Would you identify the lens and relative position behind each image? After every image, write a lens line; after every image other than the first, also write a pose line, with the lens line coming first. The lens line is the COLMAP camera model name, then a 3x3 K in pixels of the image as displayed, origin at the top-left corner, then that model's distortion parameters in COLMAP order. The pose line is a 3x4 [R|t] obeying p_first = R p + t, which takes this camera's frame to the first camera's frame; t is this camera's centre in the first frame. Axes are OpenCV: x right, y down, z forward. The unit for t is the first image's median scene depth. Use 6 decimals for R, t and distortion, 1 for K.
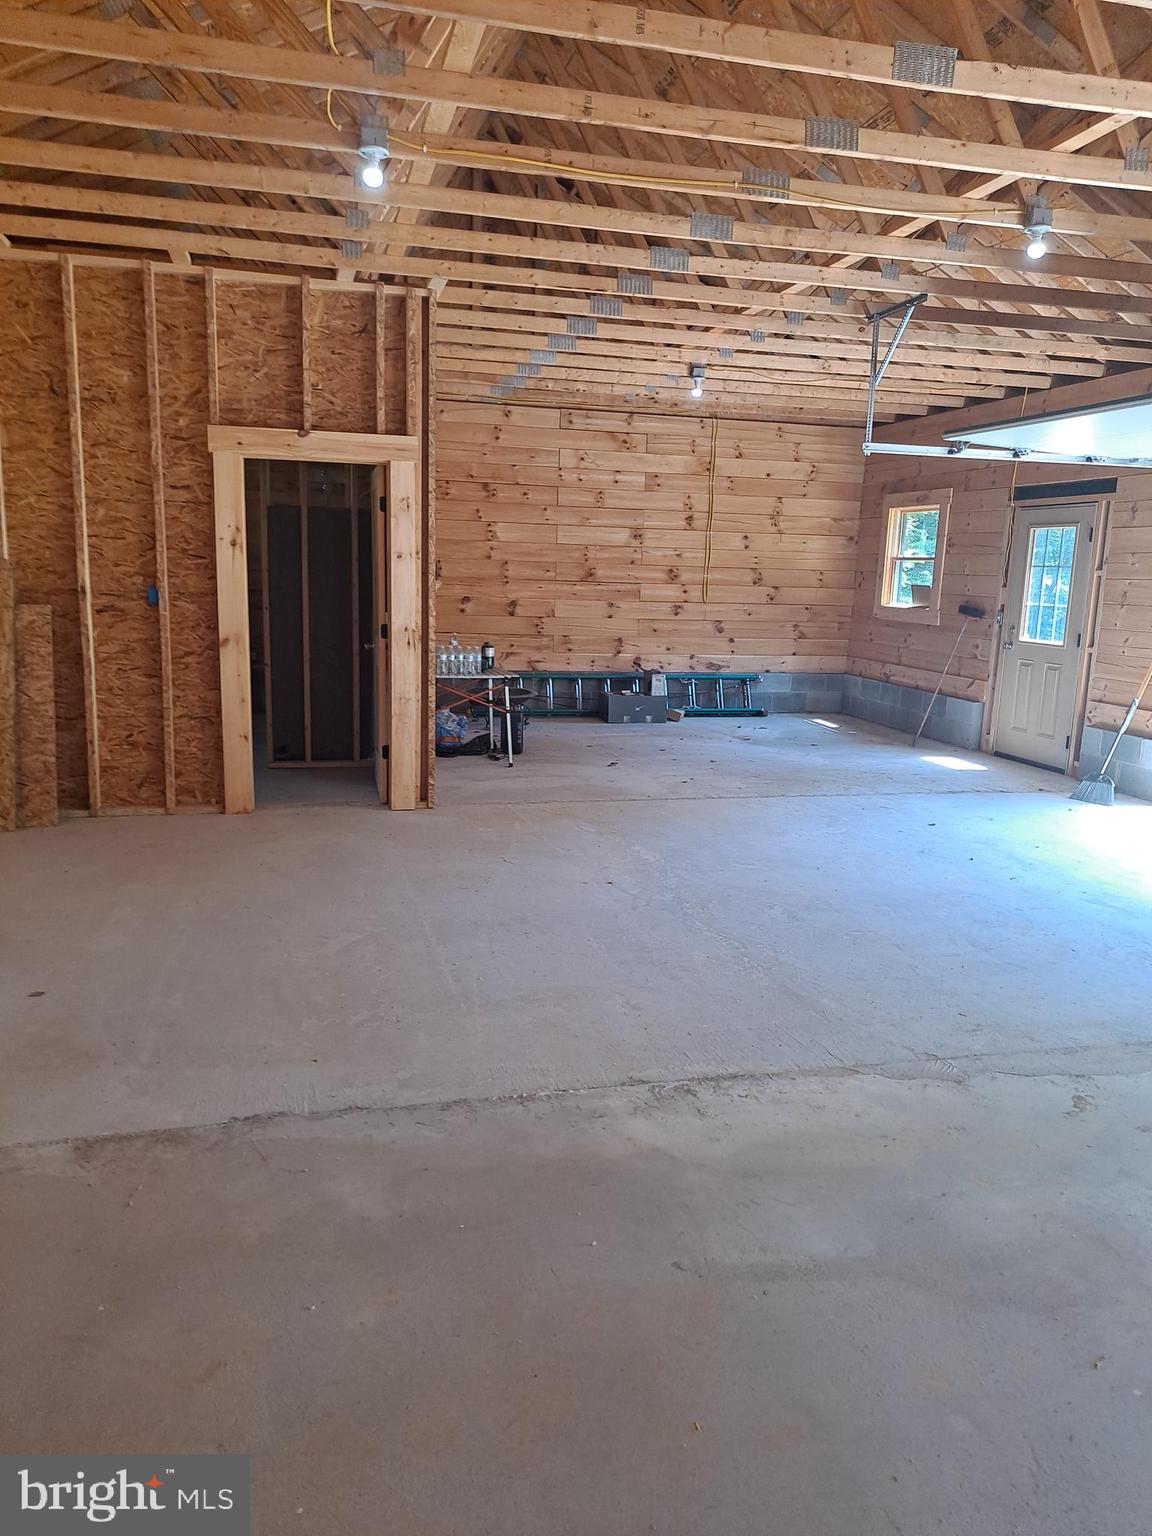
lens RADIAL K [[1127.6, 0, 580.6], [0, 1127.6, 775.4], [0, 0, 1]] dist [0.072175, -0.066498]
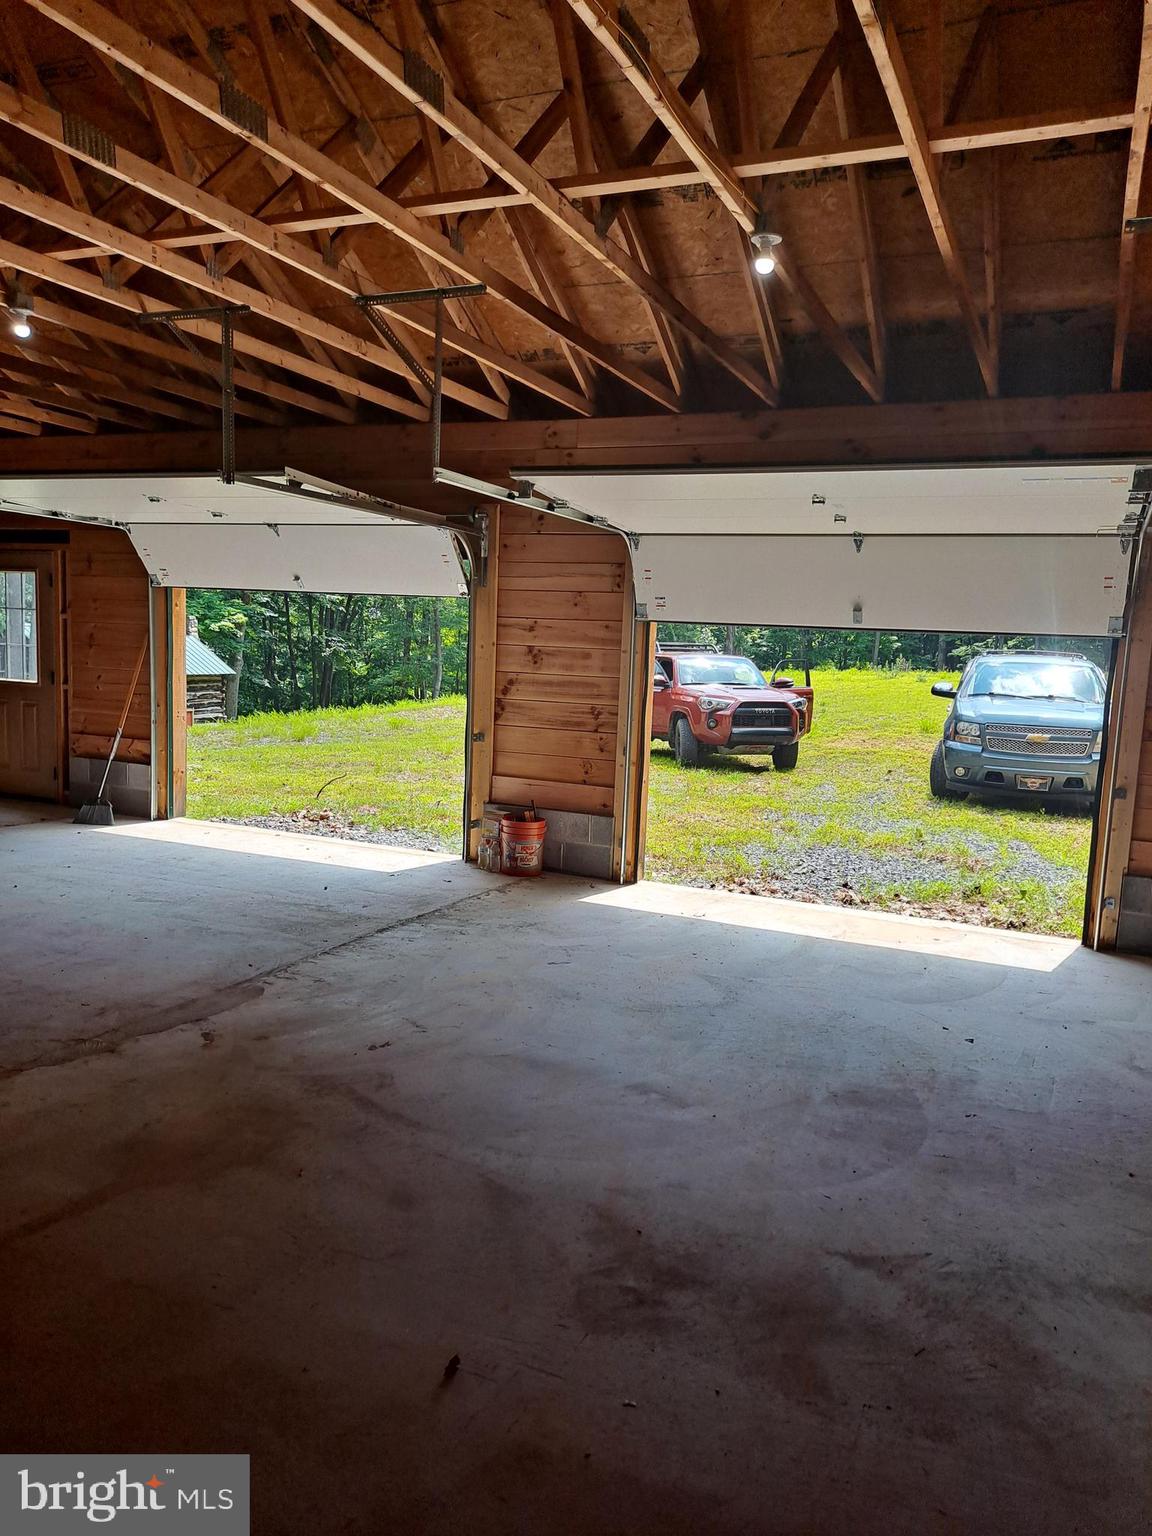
lens RADIAL K [[1127.6, 0, 581.3], [0, 1127.6, 782.7], [0, 0, 1]] dist [0.072175, -0.066498]
pose [[0.619014, -0.094547, 0.779668, -0.080863], [0.116374, 0.992811, 0.027999, 0.005559], [-0.776710, 0.073401, 0.625566, -0.041016]]
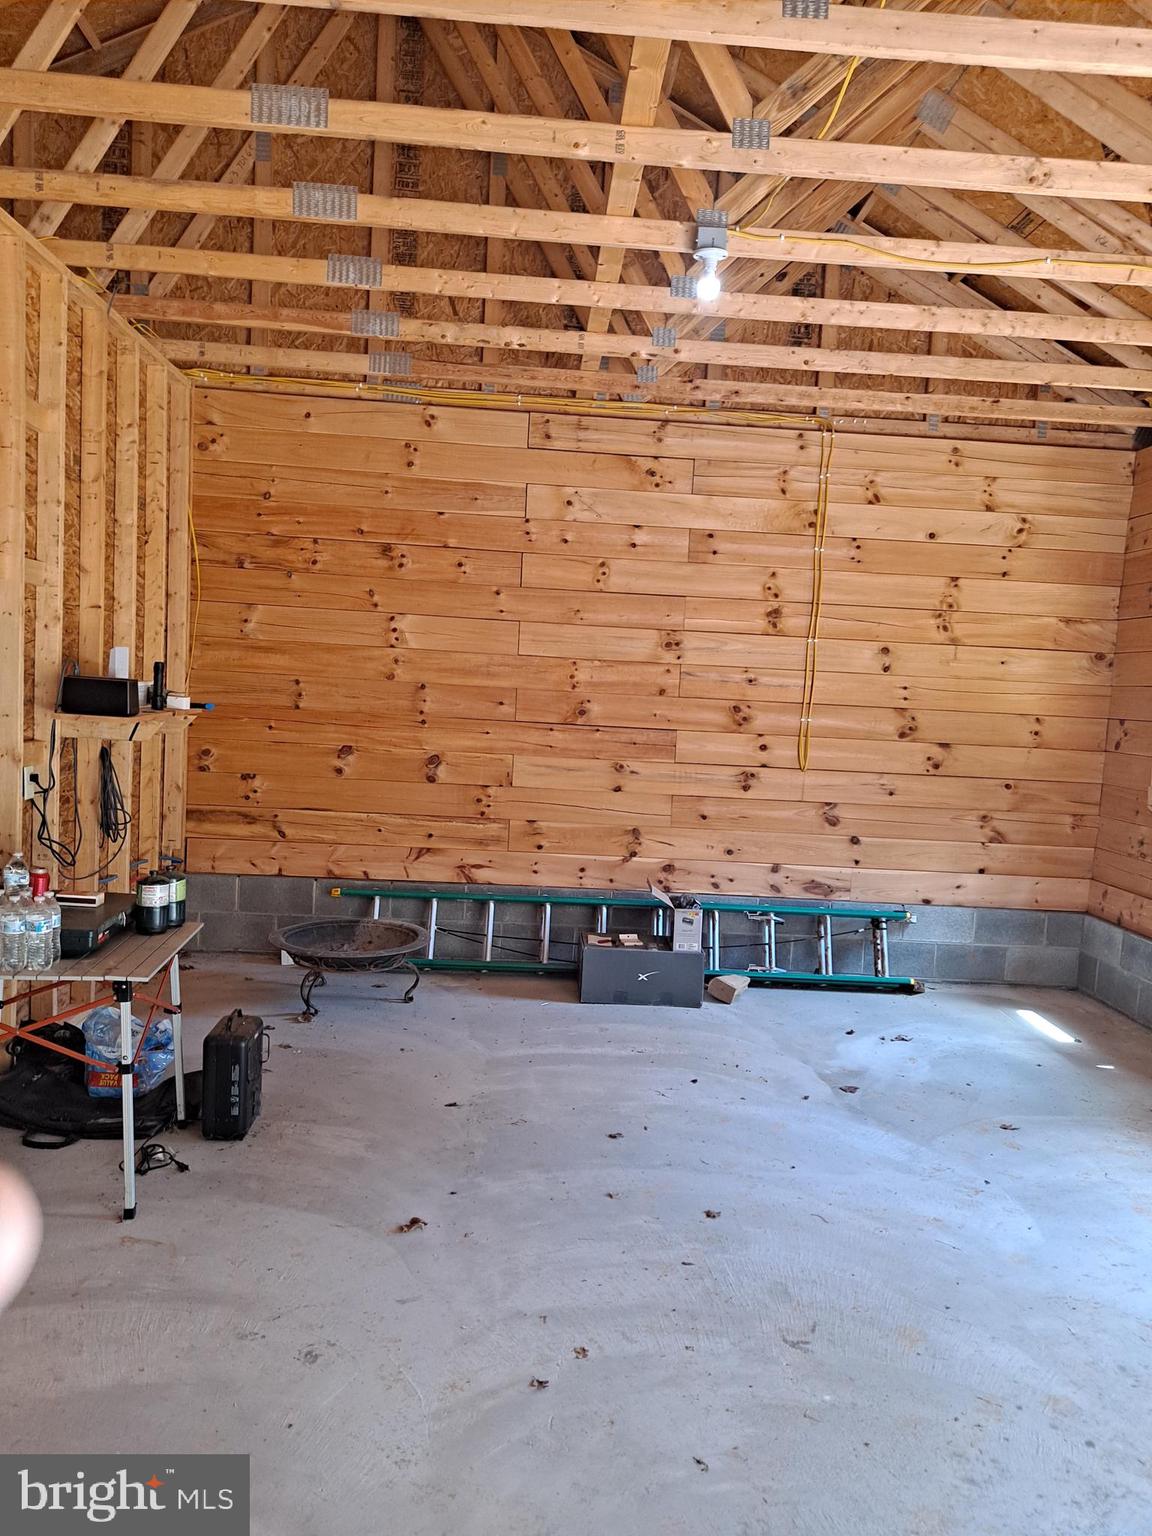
lens RADIAL K [[1127.6, 0, 587.0], [0, 1127.6, 769.9], [0, 0, 1]] dist [0.072175, -0.066498]
pose [[0.979890, 0.037031, -0.196073, 0.122955], [-0.058235, 0.992922, -0.103508, -0.097594], [0.190853, 0.112845, 0.975111, 0.492594]]
